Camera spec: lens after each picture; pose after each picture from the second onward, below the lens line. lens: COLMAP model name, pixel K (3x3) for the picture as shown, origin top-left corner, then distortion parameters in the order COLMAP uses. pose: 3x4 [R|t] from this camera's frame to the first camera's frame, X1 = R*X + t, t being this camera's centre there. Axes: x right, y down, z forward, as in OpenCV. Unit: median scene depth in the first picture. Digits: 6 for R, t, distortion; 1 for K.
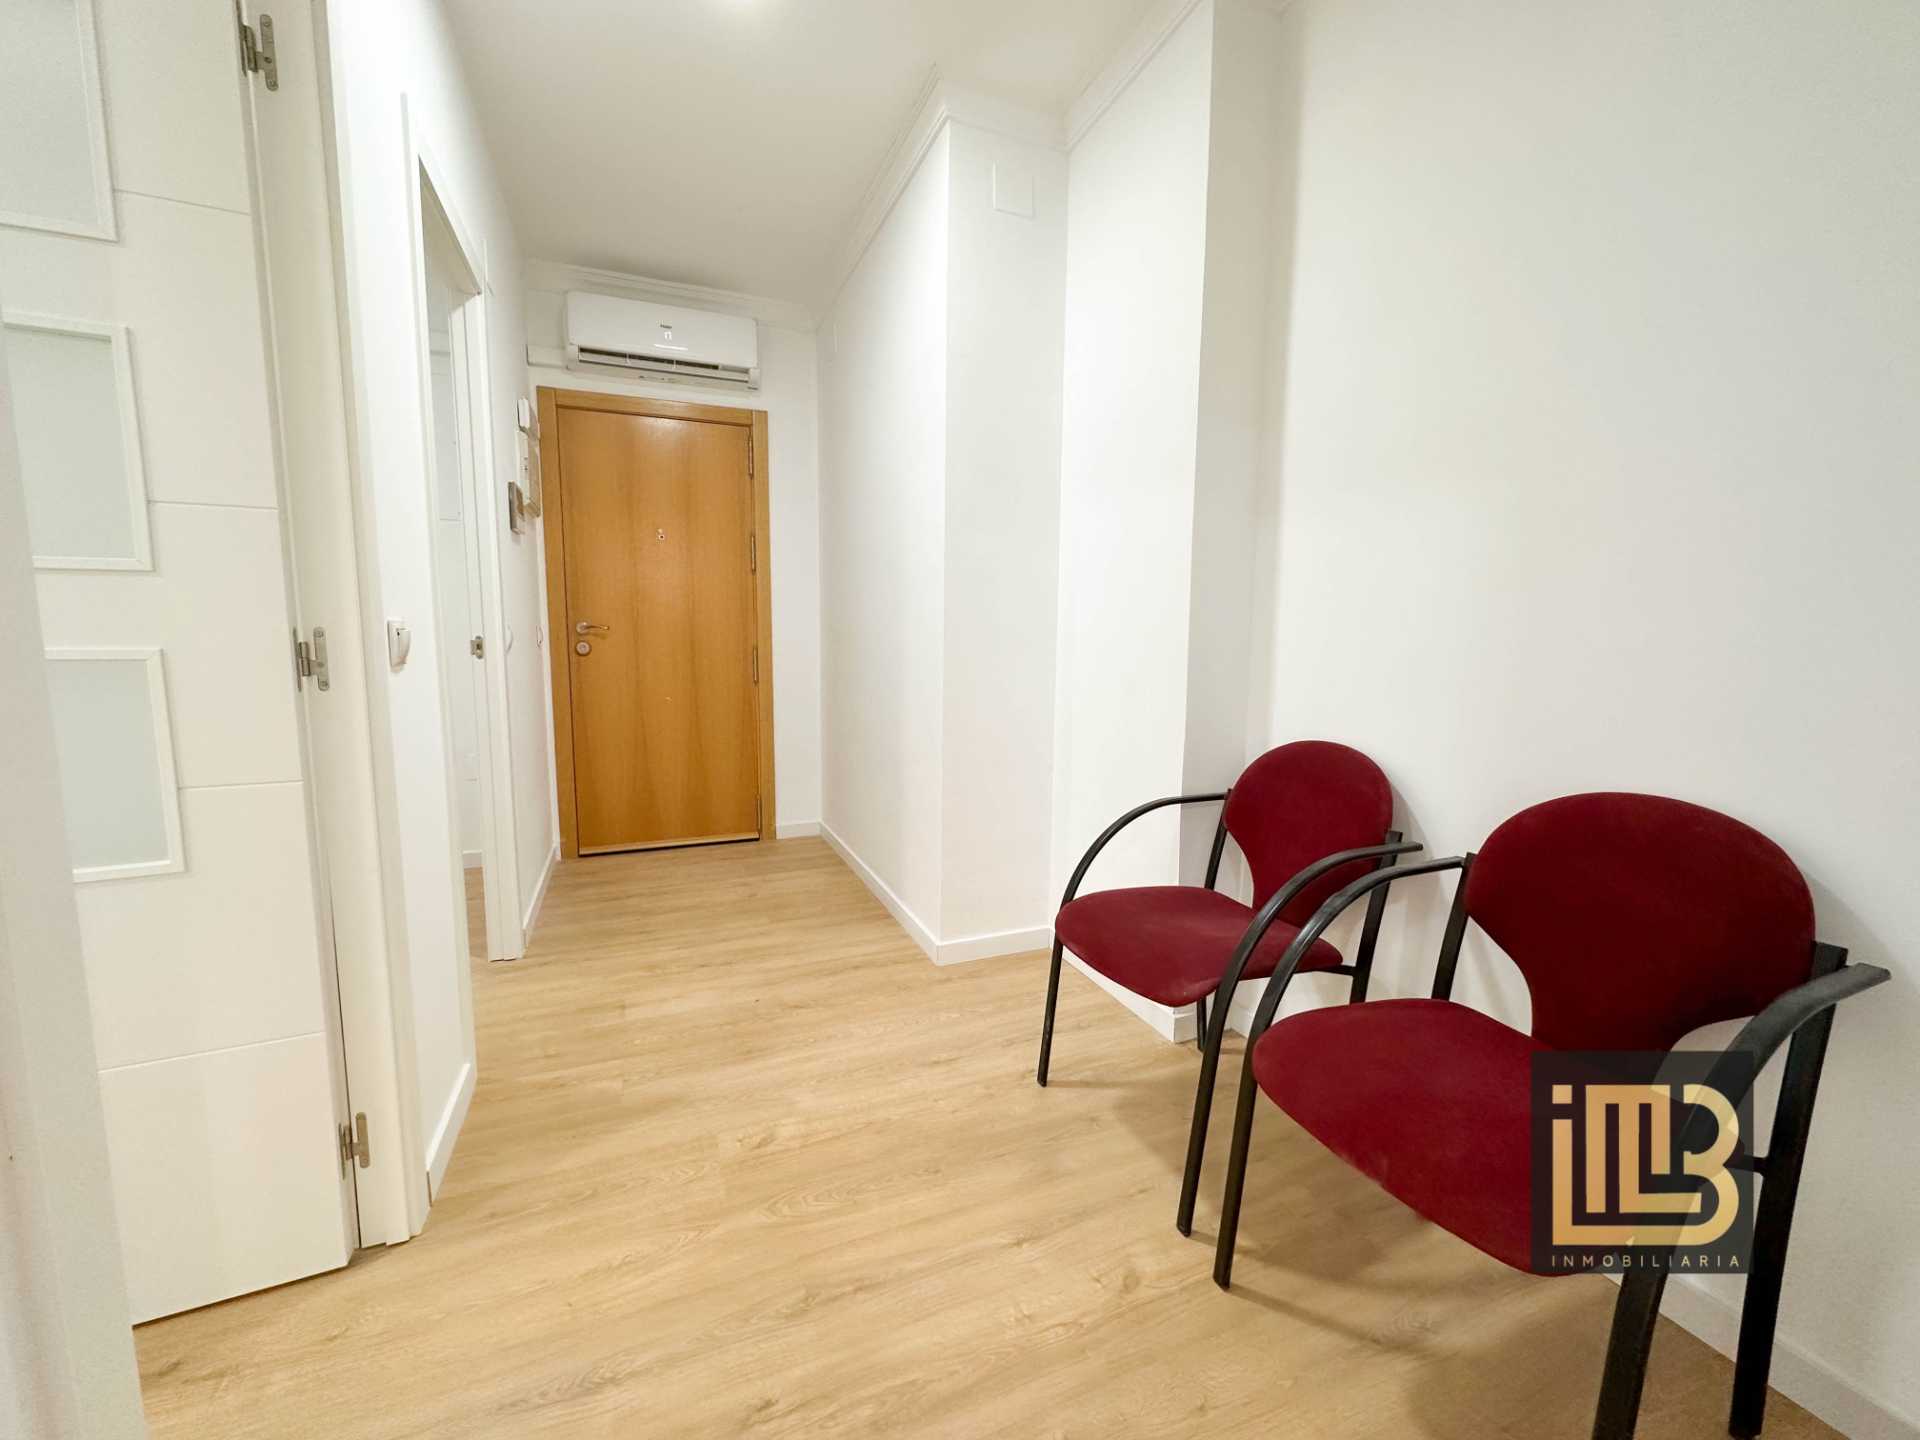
lens RADIAL K [[767.6, 0, 958.0], [0, 767.6, 728.0], [0, 0, 1]] dist [-0.005233, 0.001459]
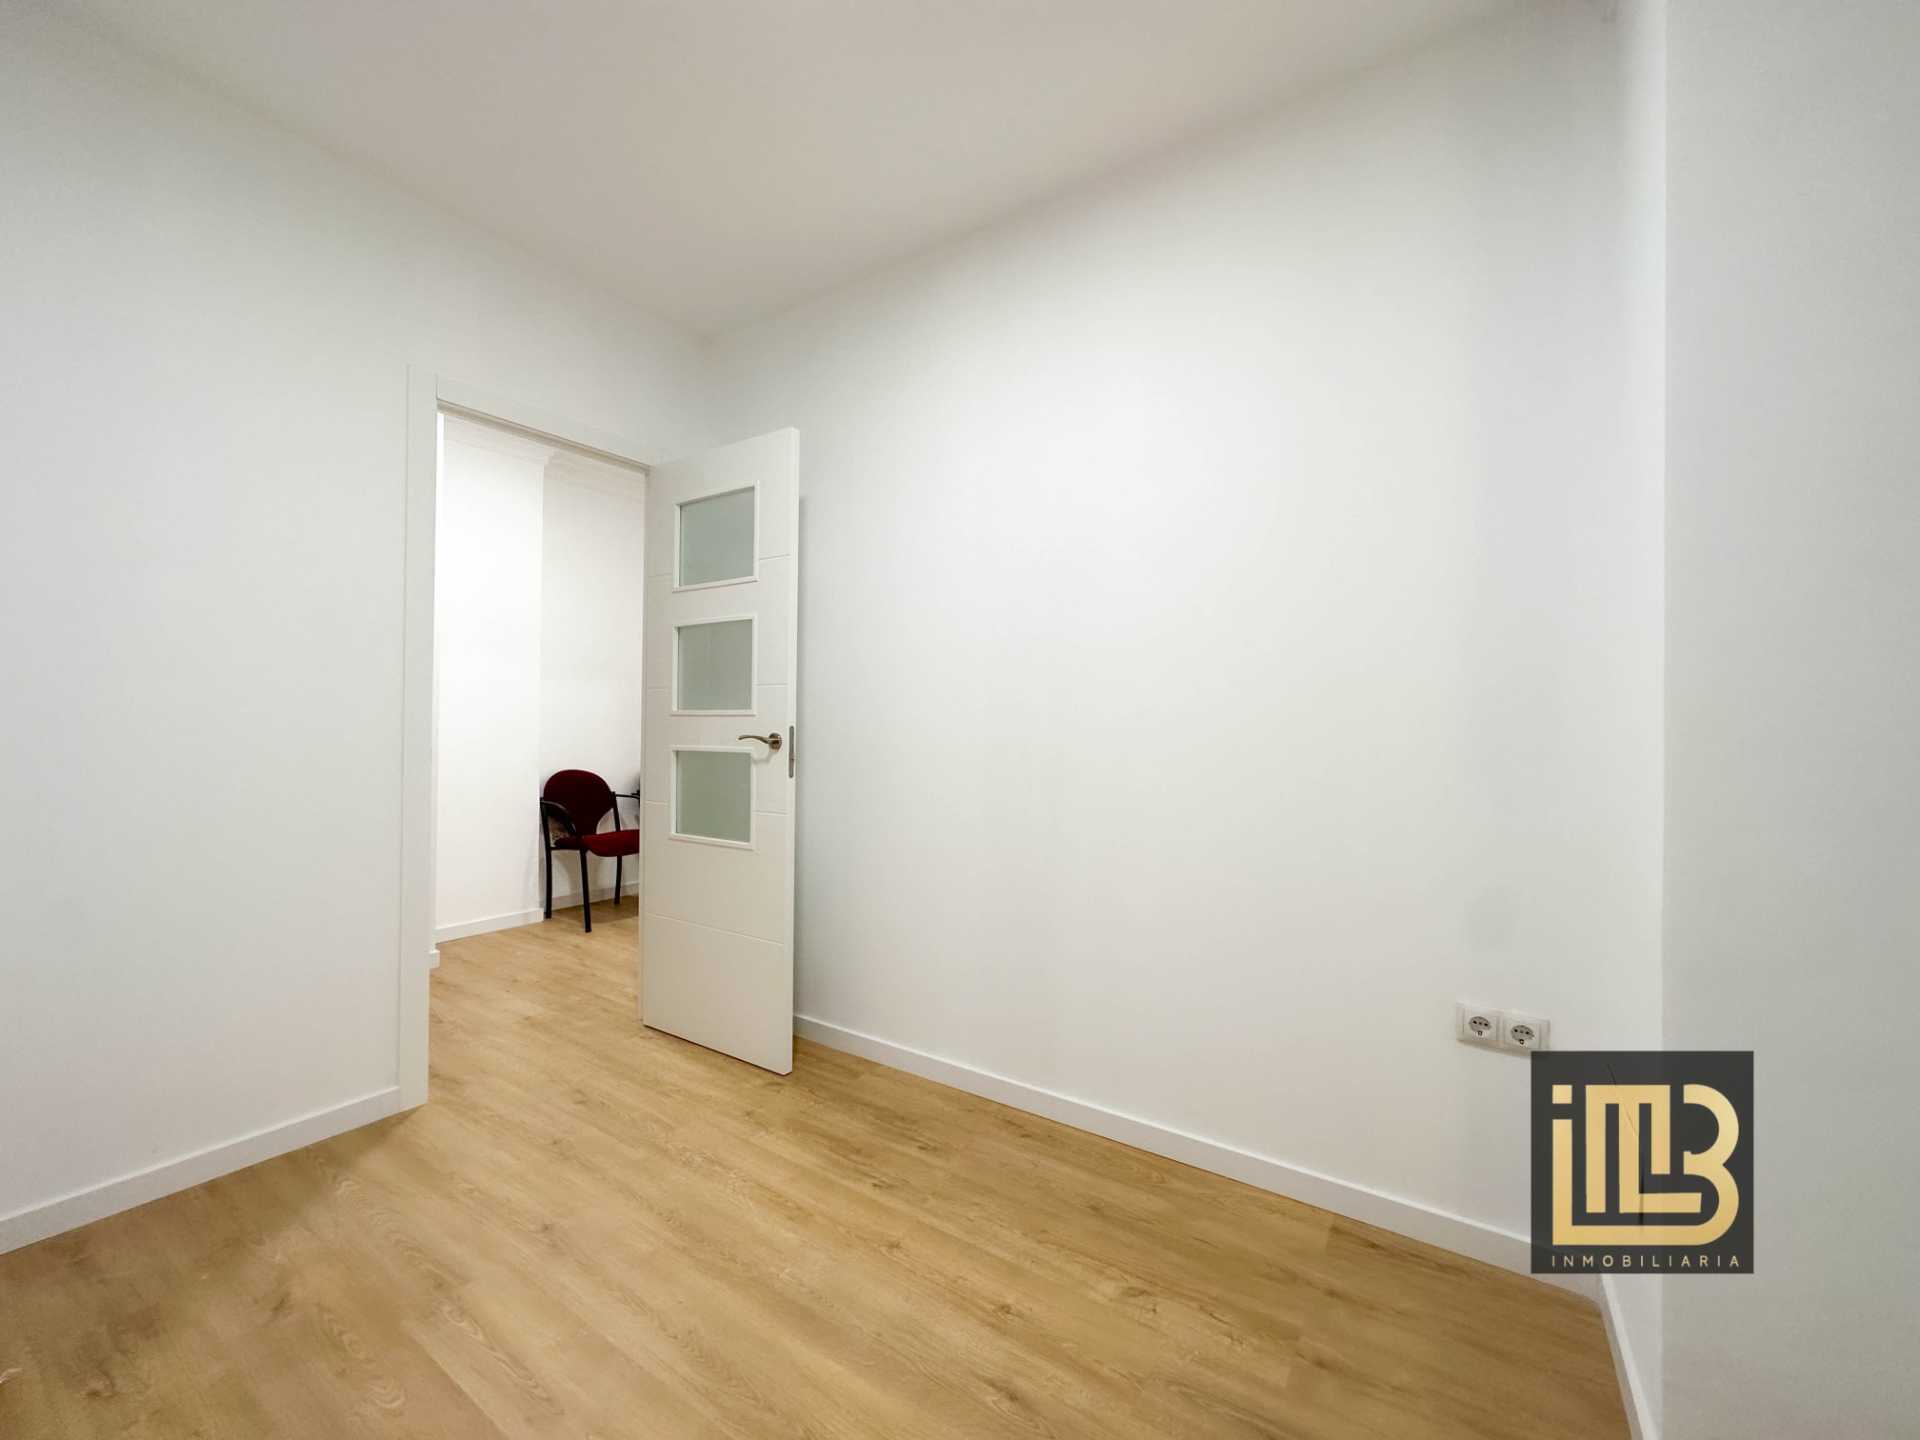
lens RADIAL K [[767.6, 0, 968.4], [0, 767.6, 730.9], [0, 0, 1]] dist [-0.005233, 0.001459]
pose [[-0.559925, -0.021267, 0.828270, -2.375023], [0.085223, 0.992890, 0.083106, -0.209579], [-0.824148, 0.117121, -0.554132, 1.280926]]
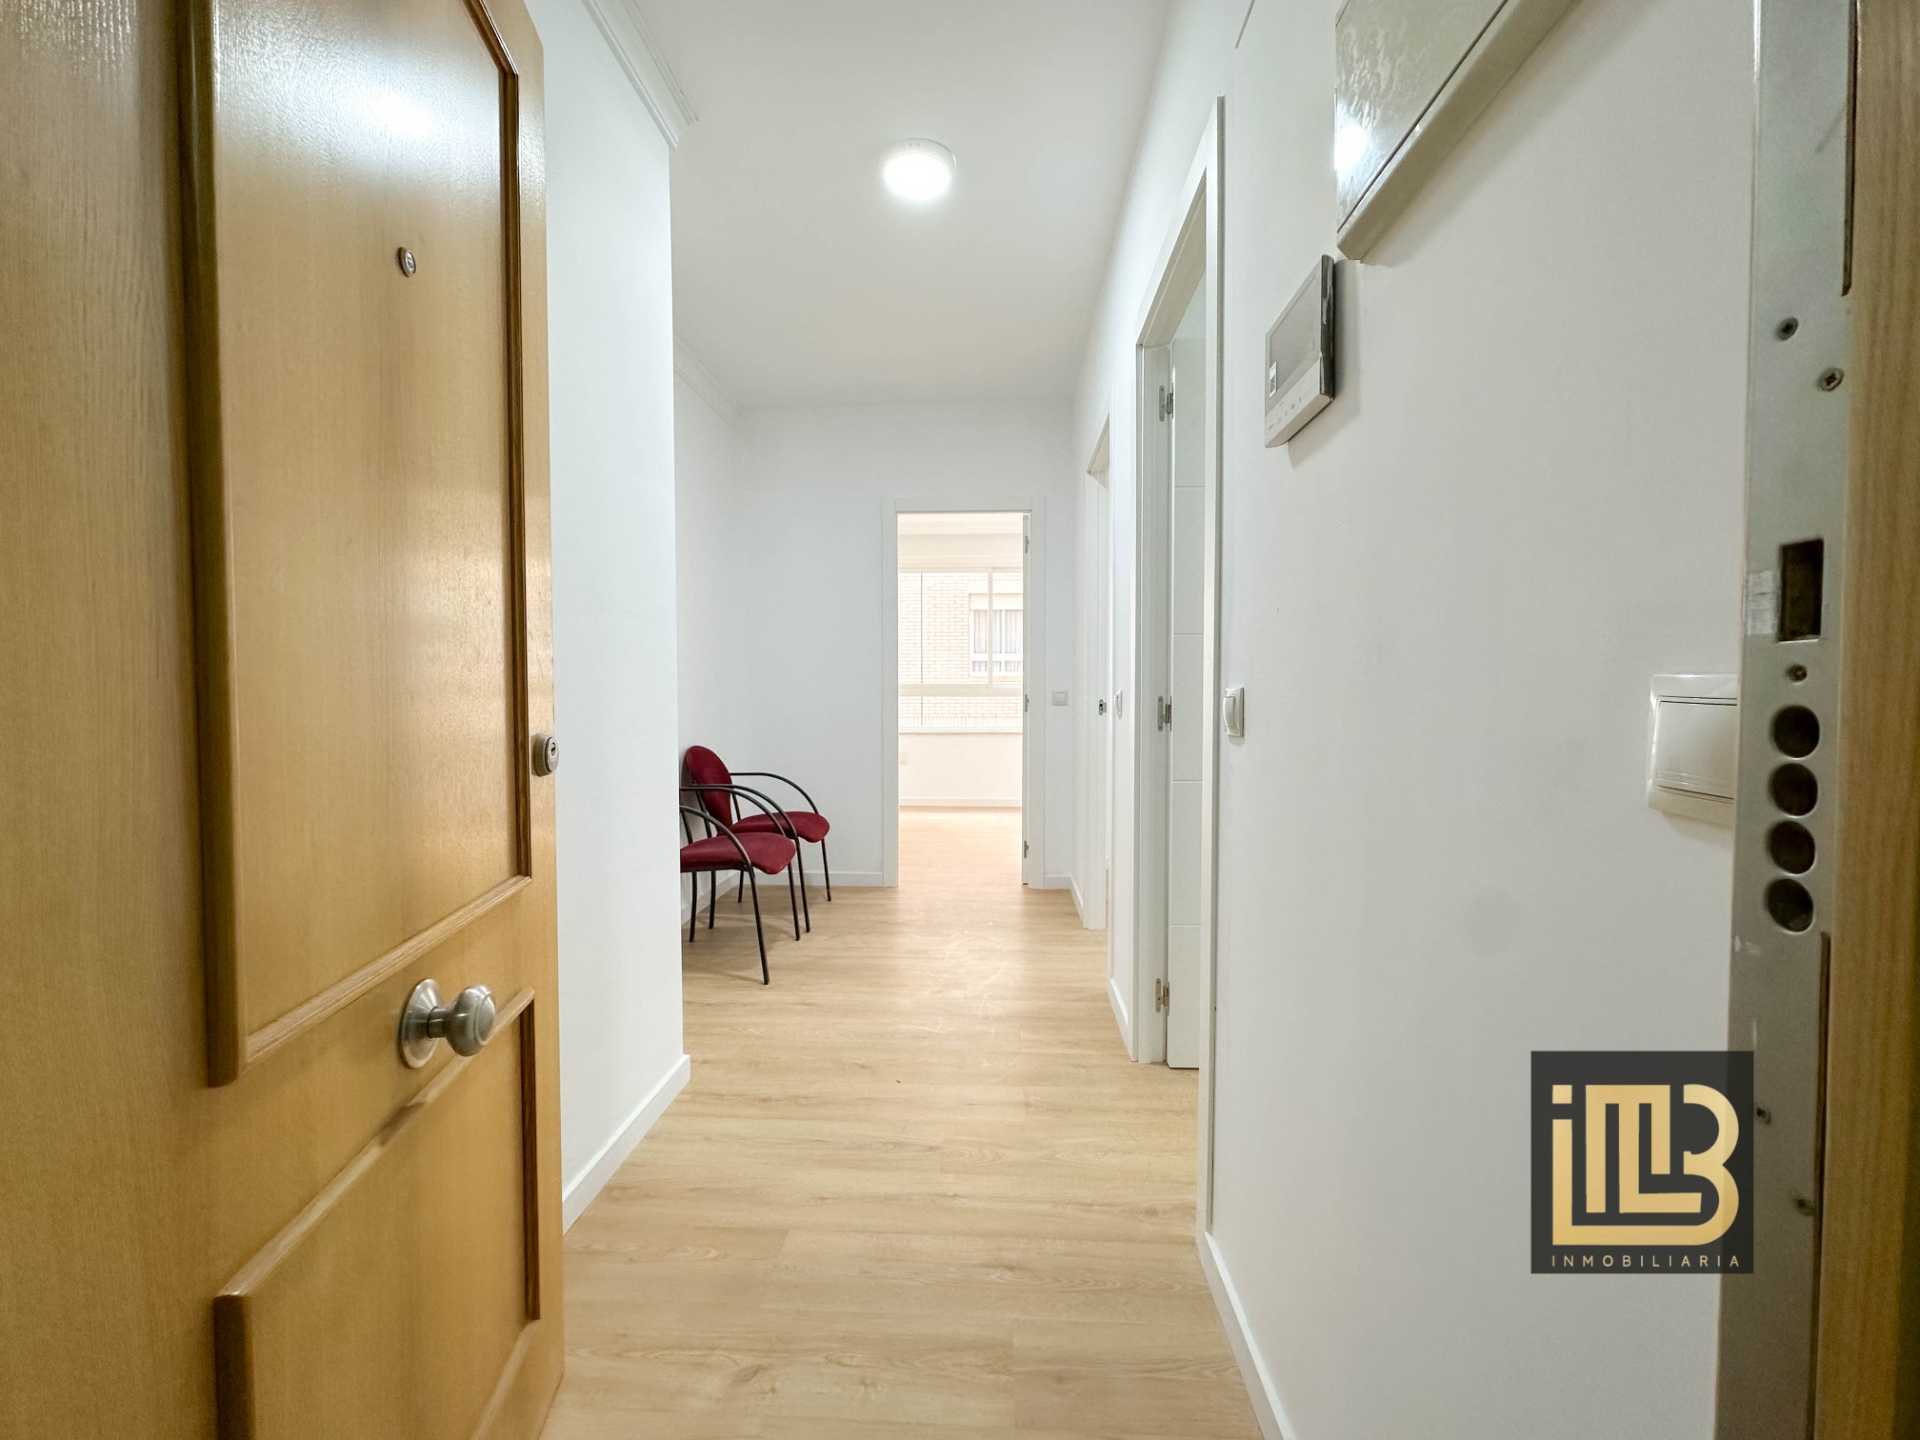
lens RADIAL K [[767.6, 0, 966.1], [0, 767.6, 715.9], [0, 0, 1]] dist [-0.005233, 0.001459]
pose [[-0.907890, -0.020904, 0.418686, -0.911134], [0.043919, 0.988516, 0.144590, -0.281964], [-0.416901, 0.149660, -0.896546, 2.178336]]
